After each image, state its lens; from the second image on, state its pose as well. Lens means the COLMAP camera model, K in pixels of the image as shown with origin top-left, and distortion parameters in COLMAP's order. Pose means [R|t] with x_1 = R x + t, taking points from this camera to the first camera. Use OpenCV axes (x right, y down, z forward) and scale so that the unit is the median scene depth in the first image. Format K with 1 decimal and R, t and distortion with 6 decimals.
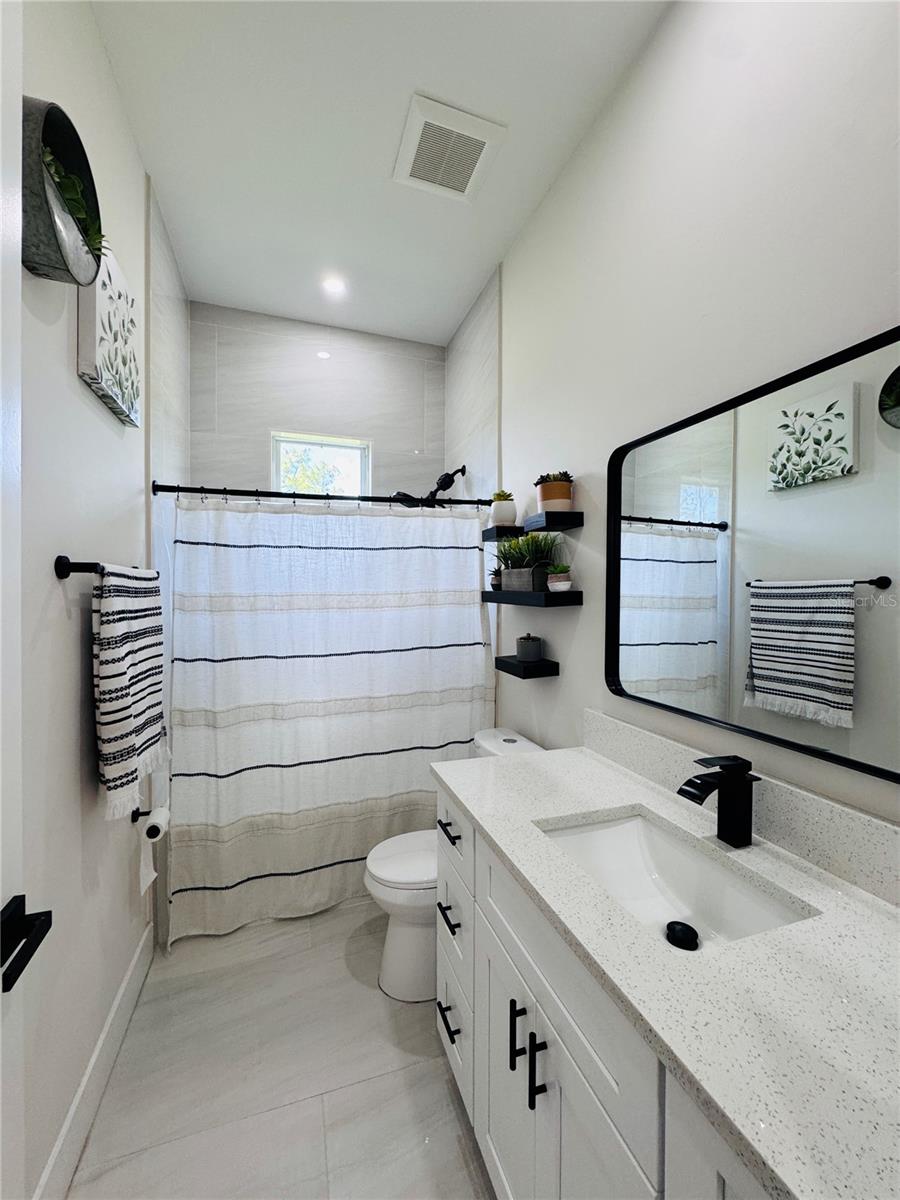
lens RADIAL K [[481.3, 0, 449.9], [0, 481.3, 600.2], [0, 0, 1]] dist [-0.001841, -0.000364]
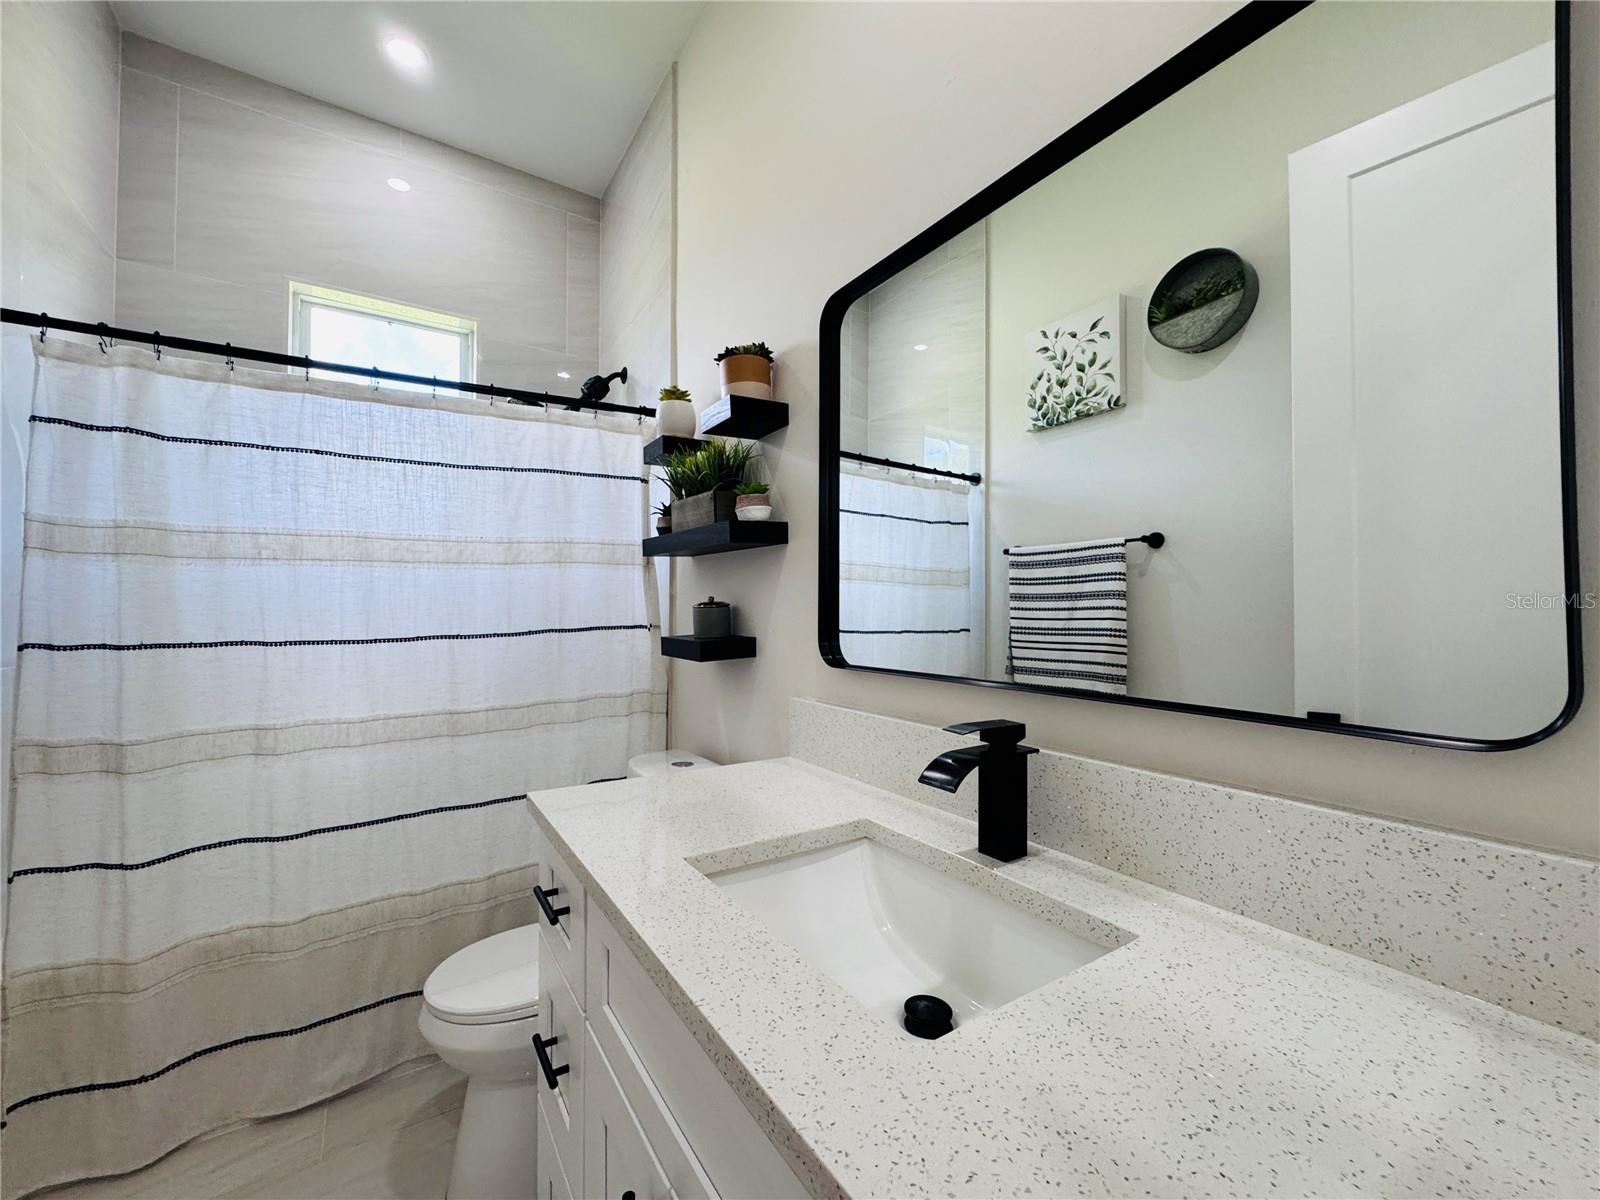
lens RADIAL K [[641.8, 0, 801.5], [0, 641.8, 597.9], [0, 0, 1]] dist [-0.001841, -0.000364]
pose [[0.968148, 0.003128, 0.250358, 0.060010], [0.005282, 0.999444, -0.032914, 0.093594], [-0.250321, 0.033188, 0.967594, 0.115985]]
